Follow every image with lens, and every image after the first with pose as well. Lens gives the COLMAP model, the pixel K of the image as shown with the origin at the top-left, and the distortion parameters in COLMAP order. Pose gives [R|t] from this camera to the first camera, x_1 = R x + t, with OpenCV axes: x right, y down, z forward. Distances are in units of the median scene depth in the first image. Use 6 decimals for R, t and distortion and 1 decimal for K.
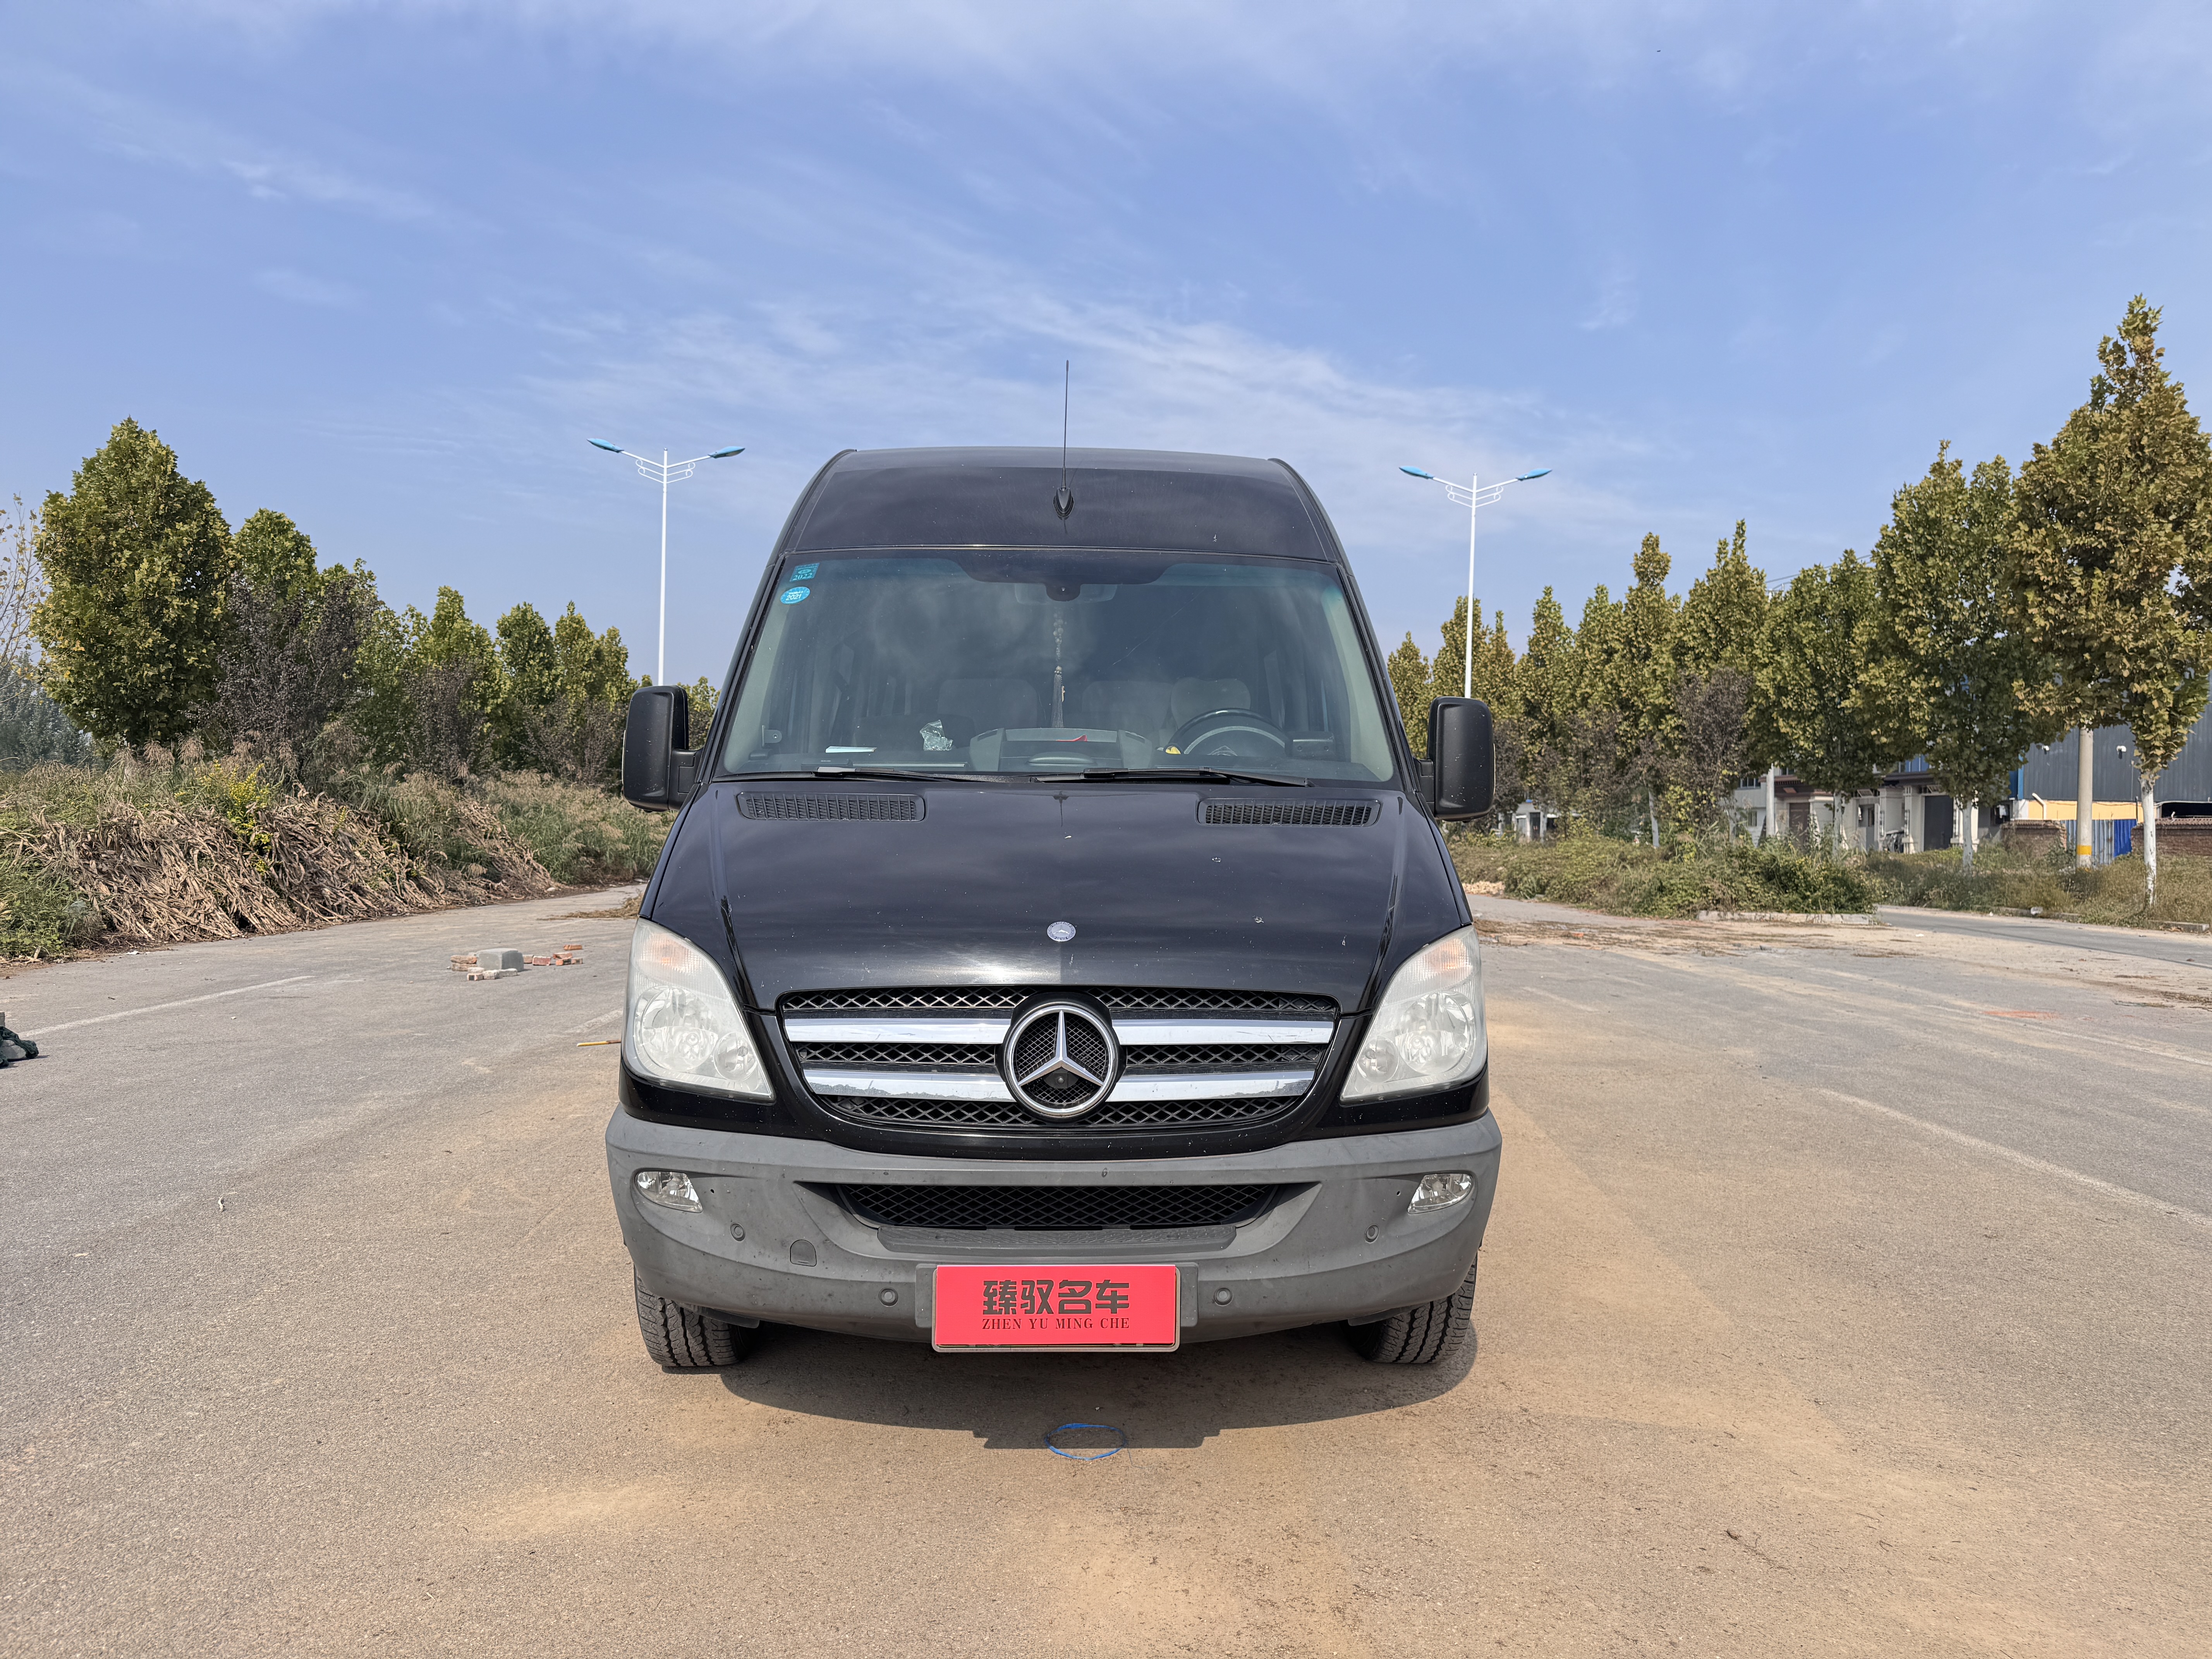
lens RADIAL K [[1549.4, 0, 1111.4], [0, 1549.4, 810.4], [0, 0, 1]] dist [0.090562, -0.152161]
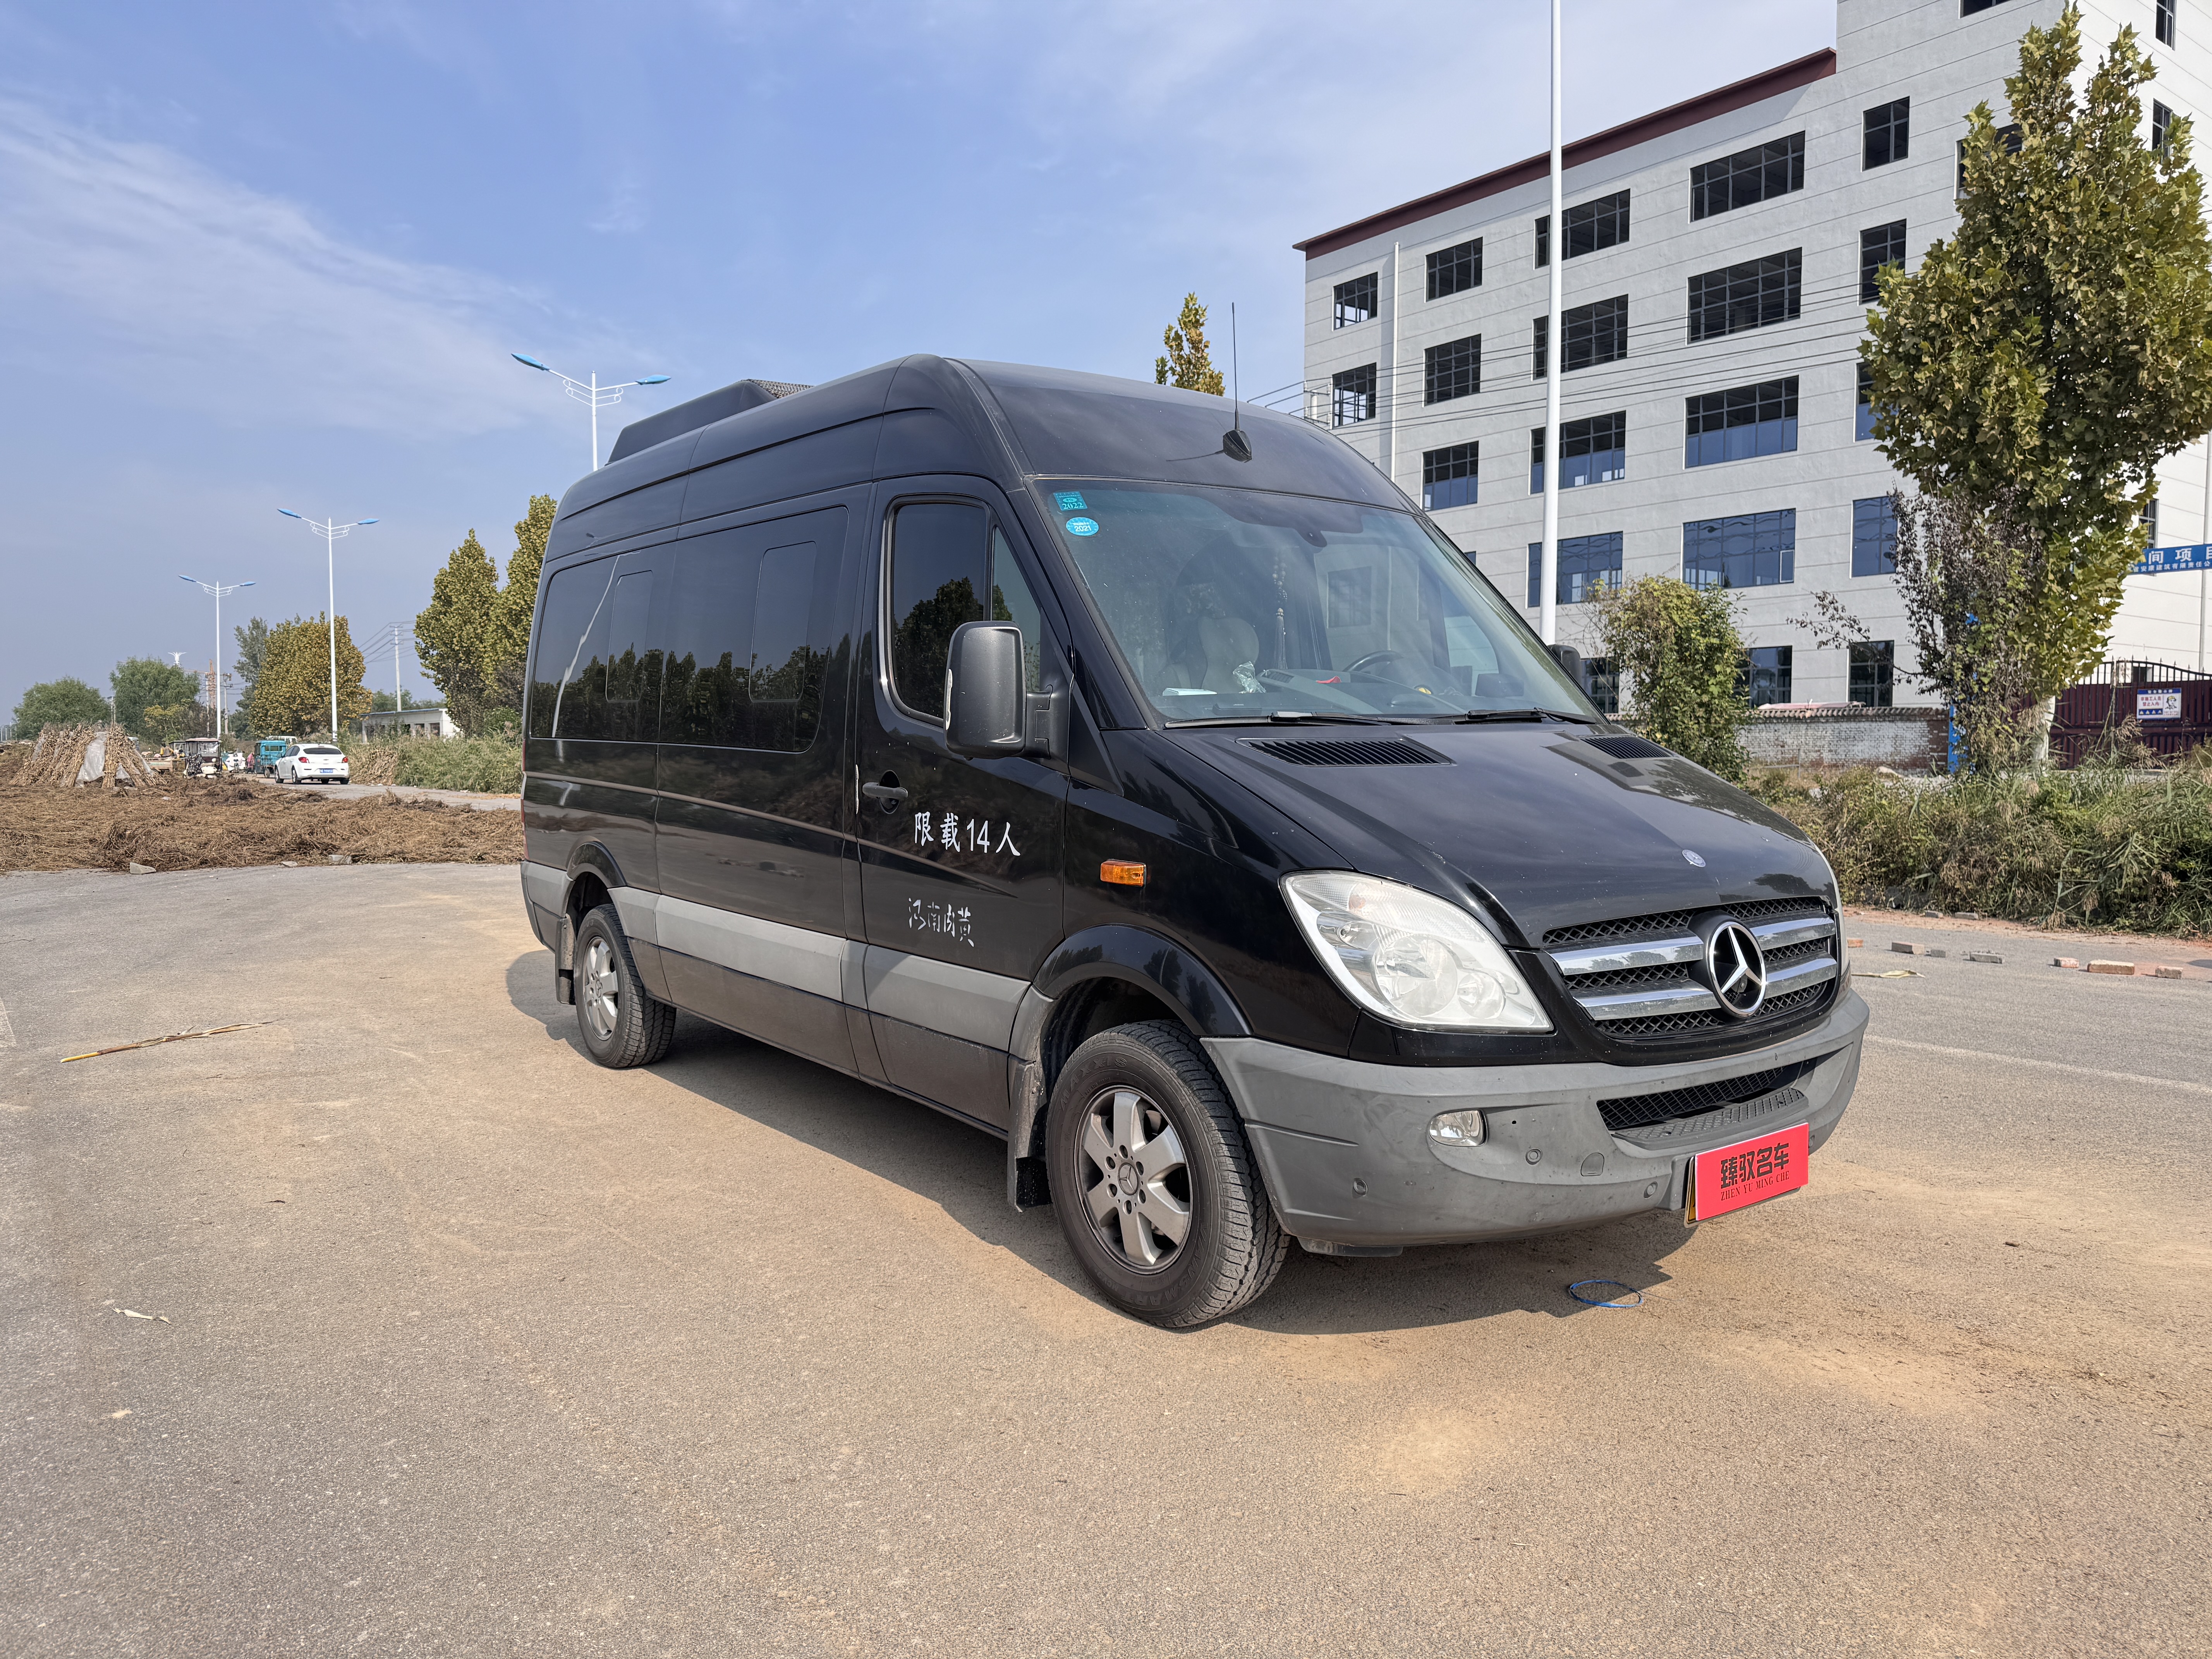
lens RADIAL K [[1554.4, 0, 1105.8], [0, 1554.4, 788.2], [0, 0, 1]] dist [0.006959, -0.008338]
pose [[0.820736, -0.032740, 0.570369, -0.981157], [0.007063, 0.998862, 0.047173, -0.030077], [-0.571264, -0.034688, 0.820033, 0.280853]]
